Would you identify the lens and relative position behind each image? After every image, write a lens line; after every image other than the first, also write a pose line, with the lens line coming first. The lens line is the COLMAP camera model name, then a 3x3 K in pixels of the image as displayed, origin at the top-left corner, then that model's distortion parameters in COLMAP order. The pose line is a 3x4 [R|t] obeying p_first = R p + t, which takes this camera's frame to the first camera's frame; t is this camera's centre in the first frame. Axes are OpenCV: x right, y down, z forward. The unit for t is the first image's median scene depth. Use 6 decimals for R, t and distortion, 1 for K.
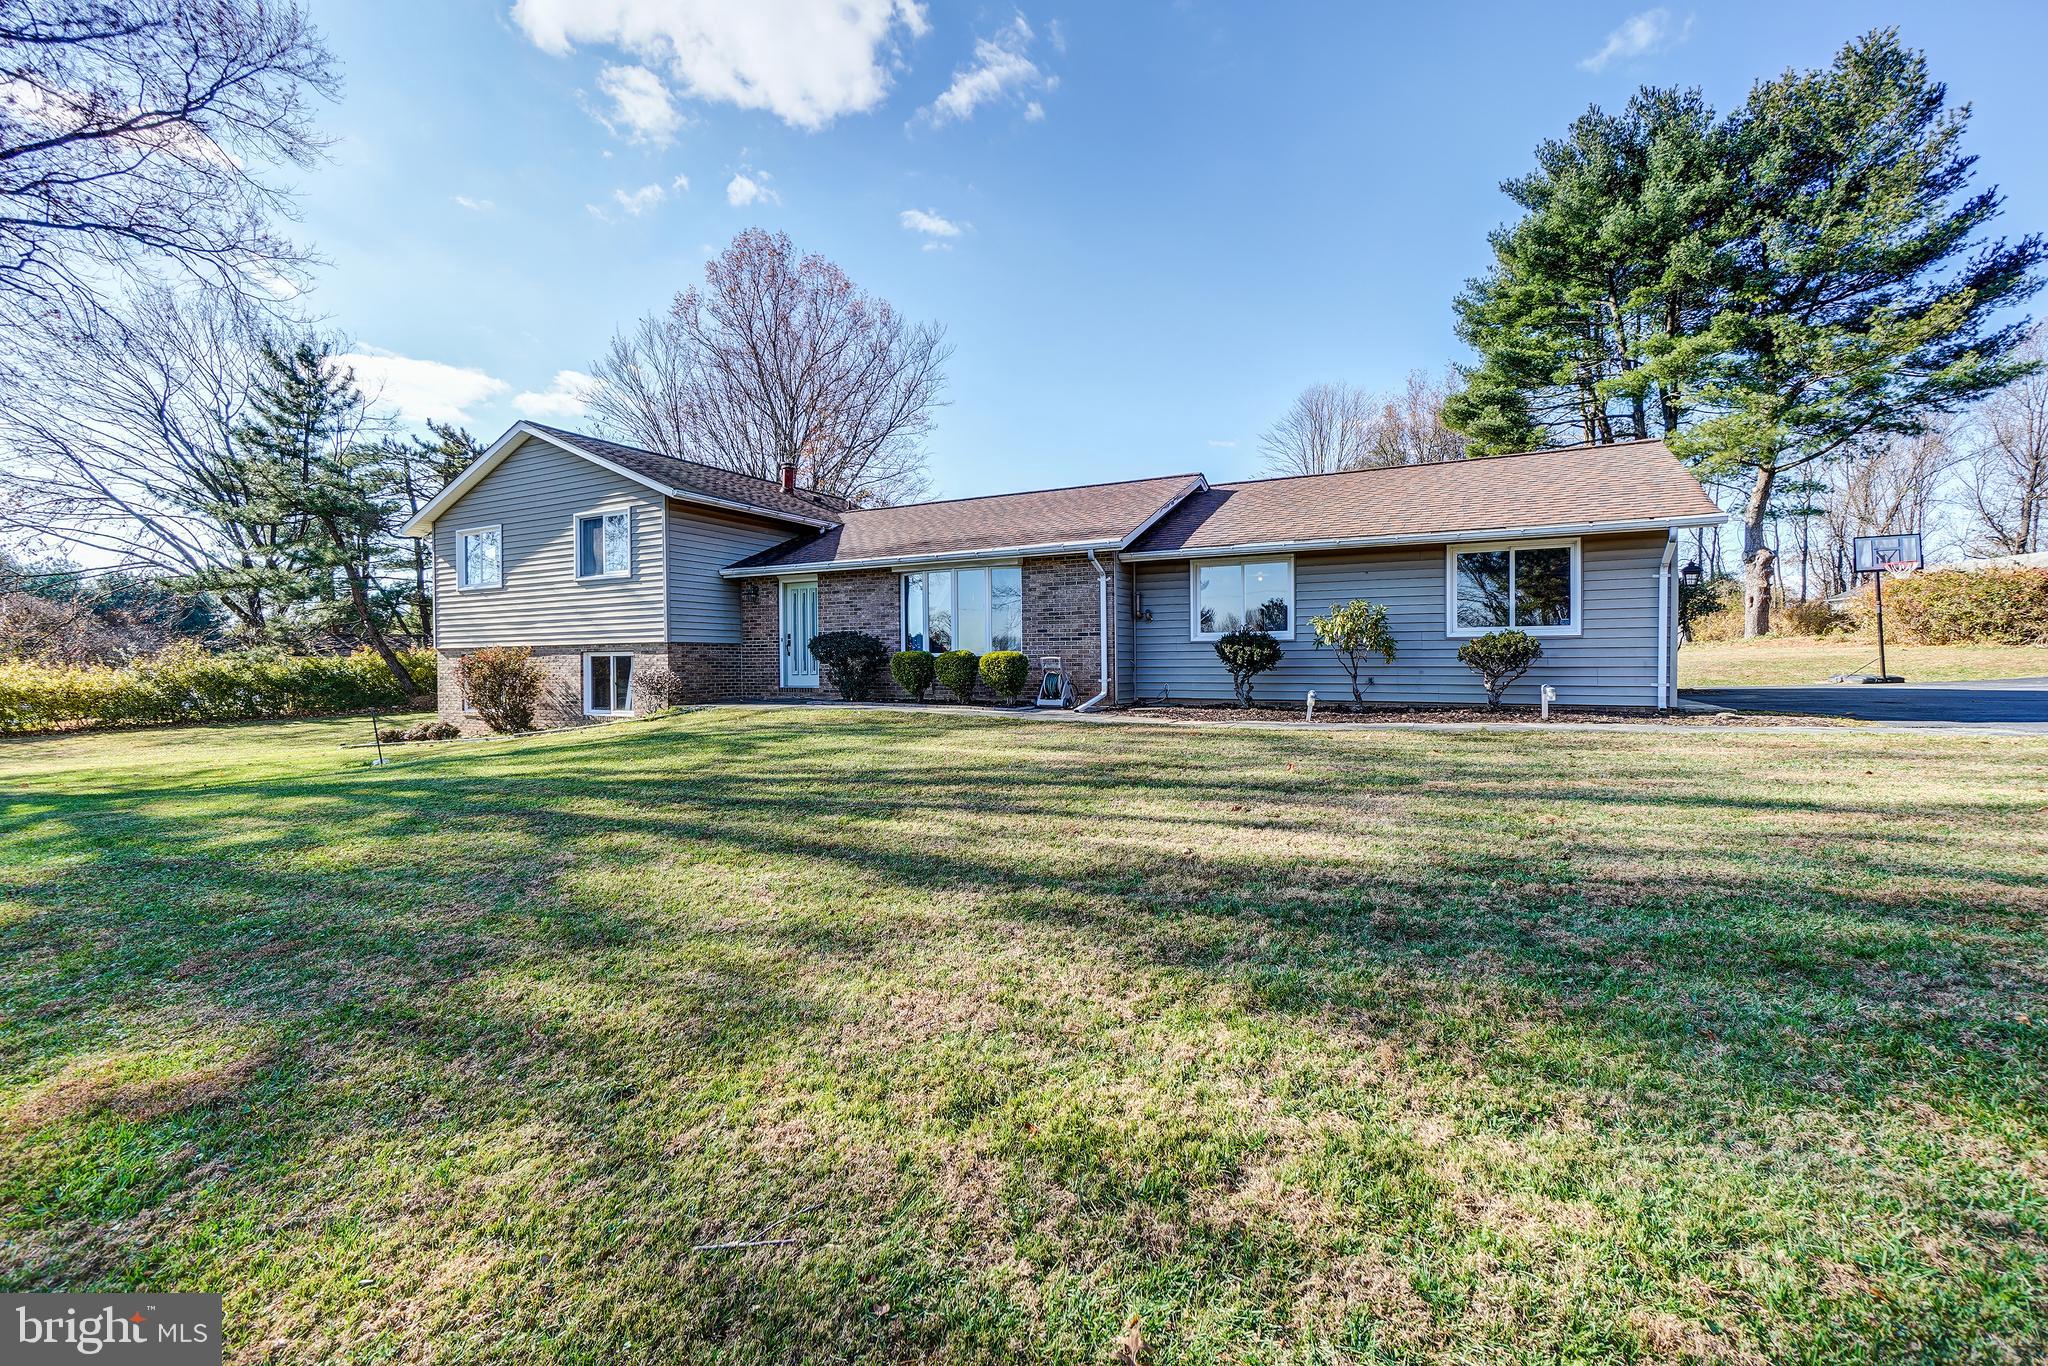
lens RADIAL K [[888.3, 0, 1014.1], [0, 888.3, 672.8], [0, 0, 1]] dist [-0.008927, 0.010600]
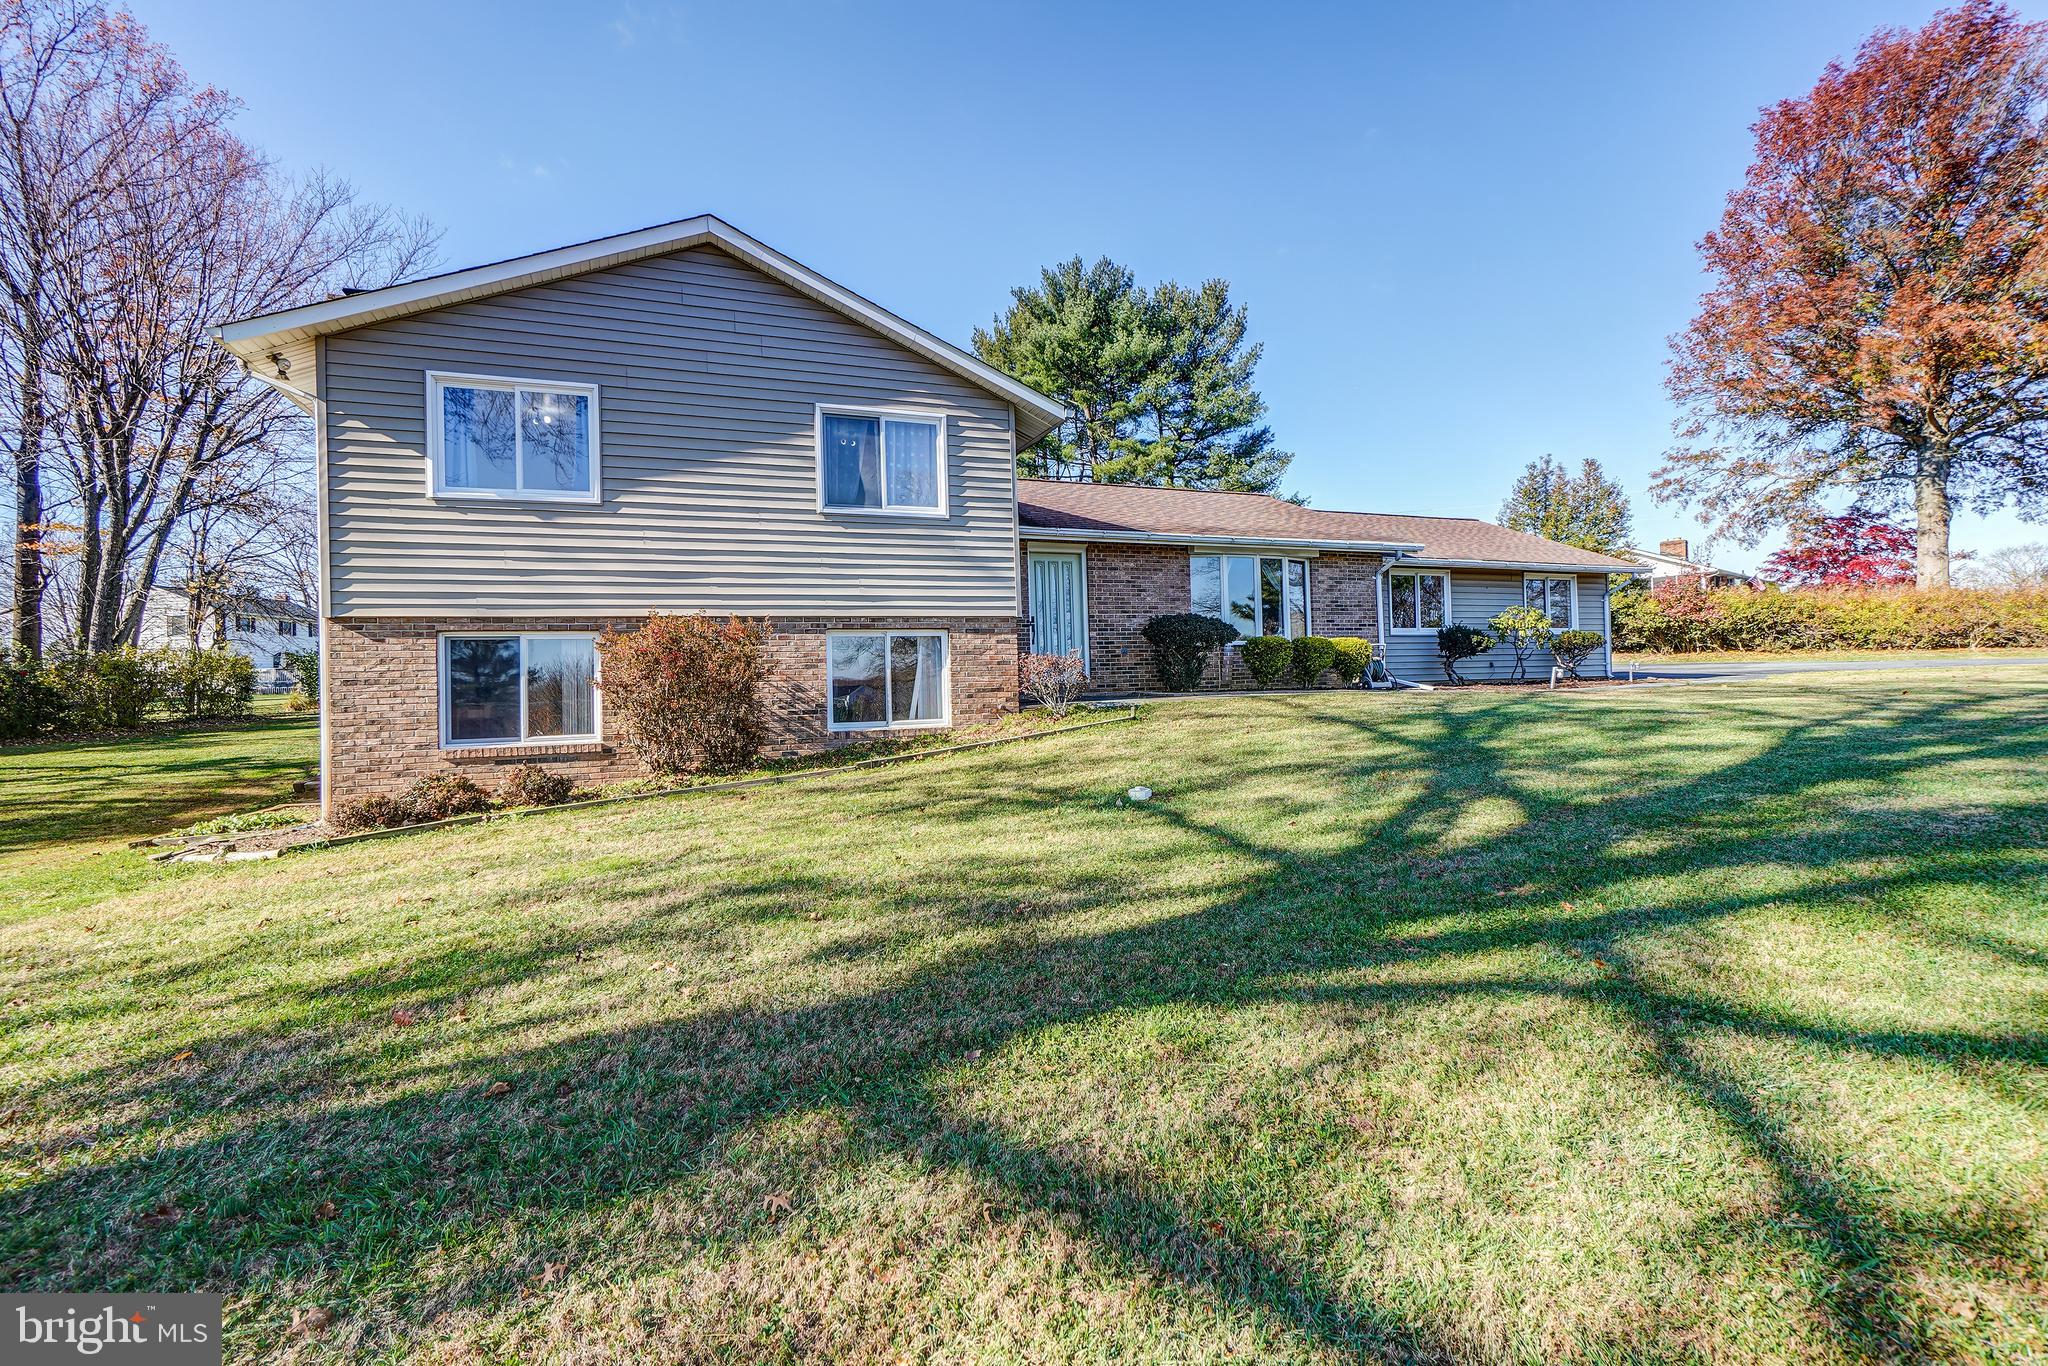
lens RADIAL K [[888.3, 0, 1005.6], [0, 888.3, 681.5], [0, 0, 1]] dist [-0.008927, 0.010600]
pose [[0.652014, -0.007163, 0.758173, -0.471094], [0.032190, 0.999315, -0.018241, 0.014906], [-0.757523, 0.036299, 0.651799, 0.272672]]
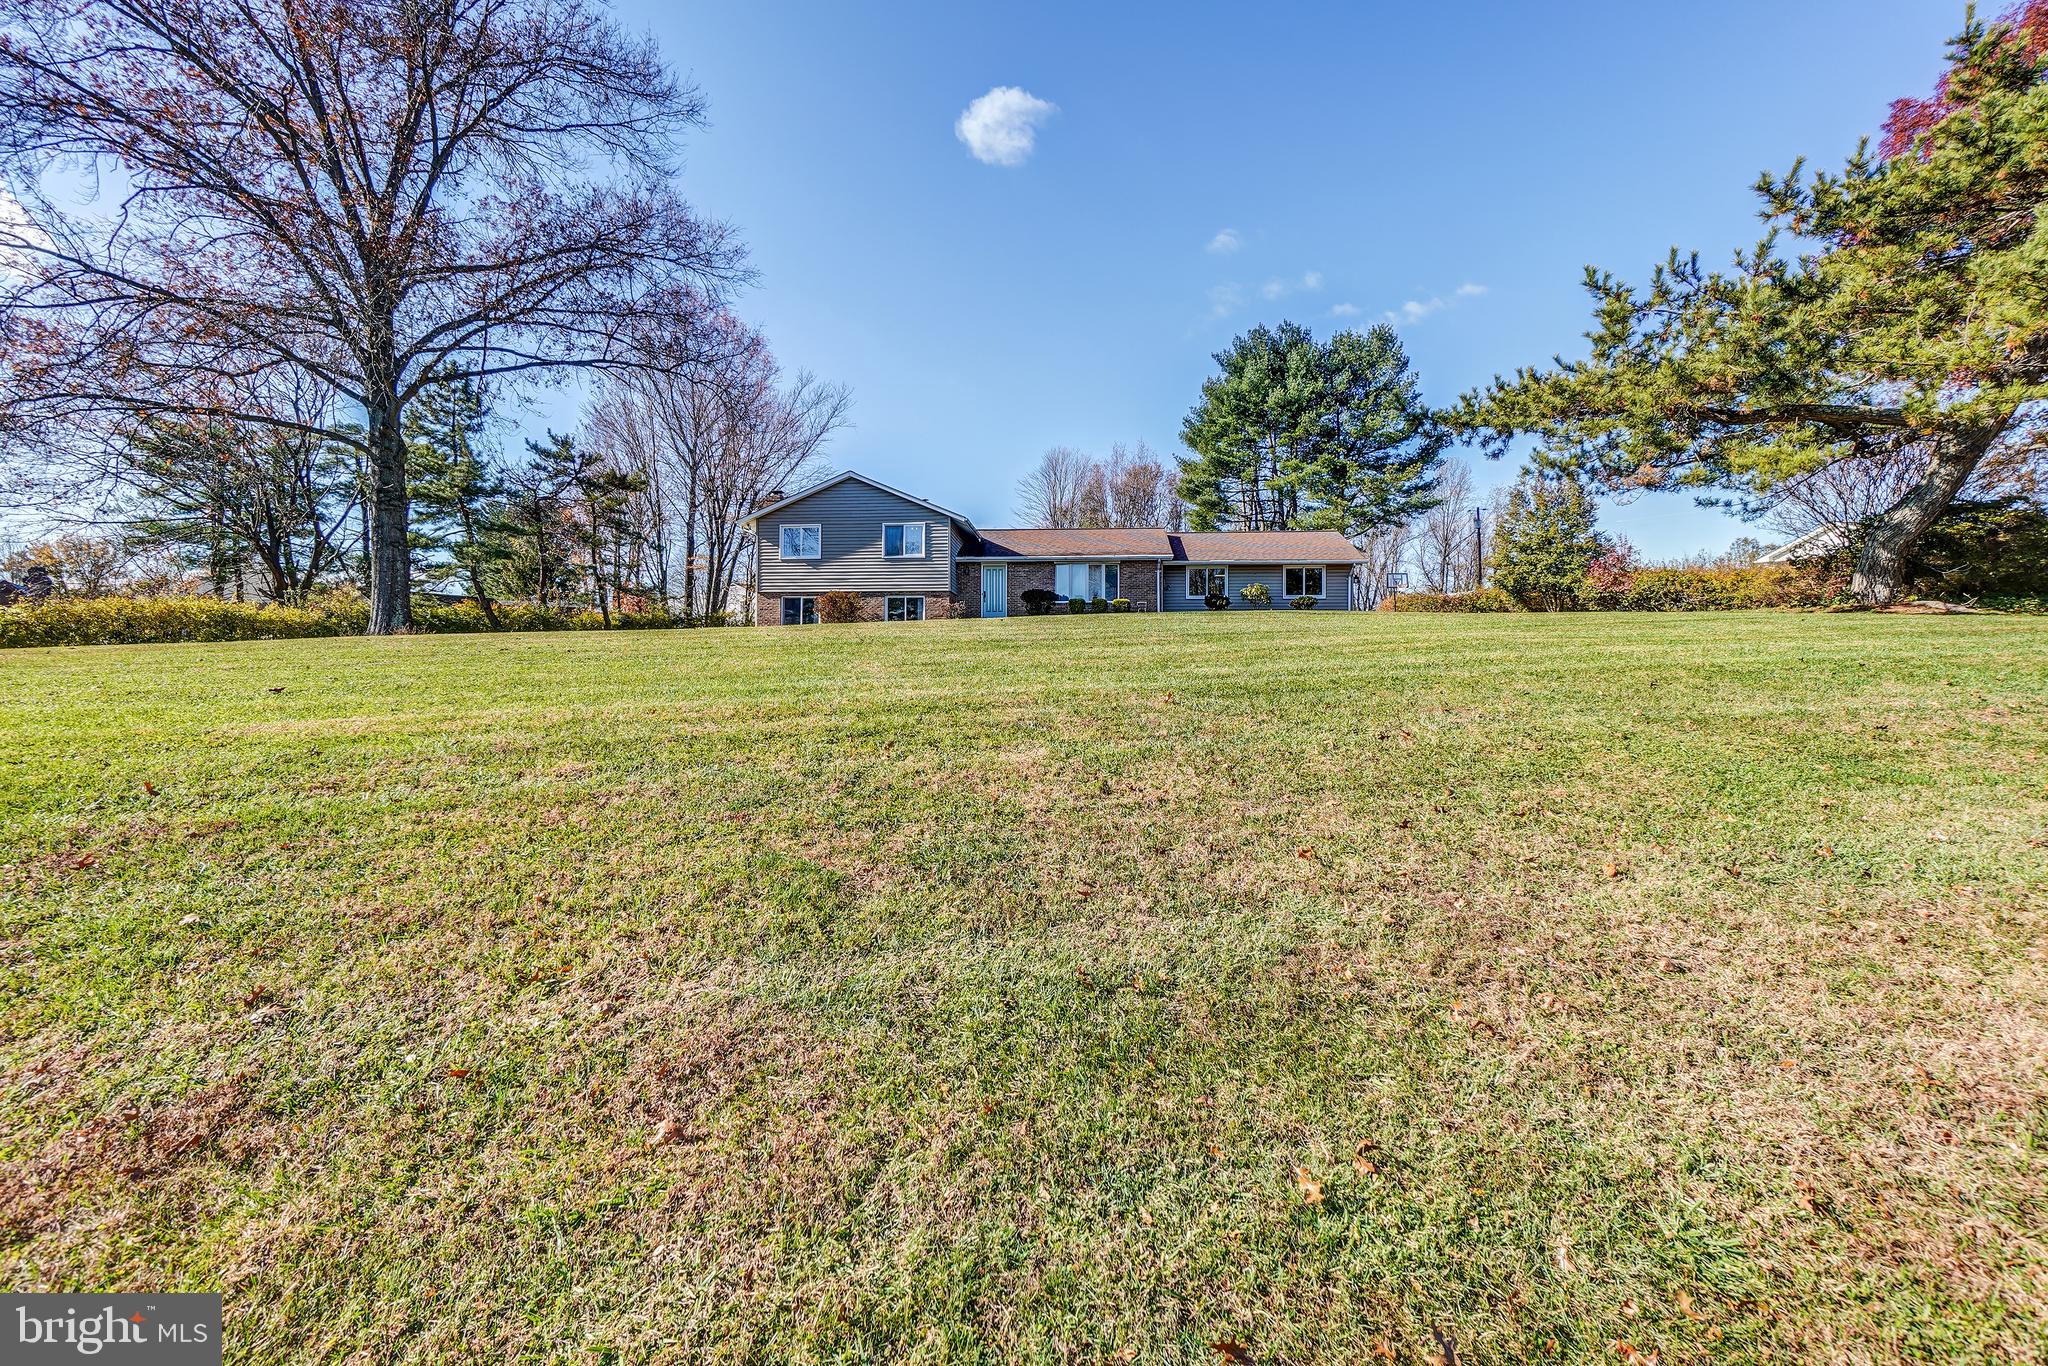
lens RADIAL K [[888.3, 0, 1012.4], [0, 888.3, 678.3], [0, 0, 1]] dist [-0.008927, 0.010600]
pose [[0.923441, 0.010553, 0.383595, -0.521291], [-0.006080, 0.999899, -0.012871, 0.096079], [-0.383692, 0.009554, 0.923412, -0.471758]]
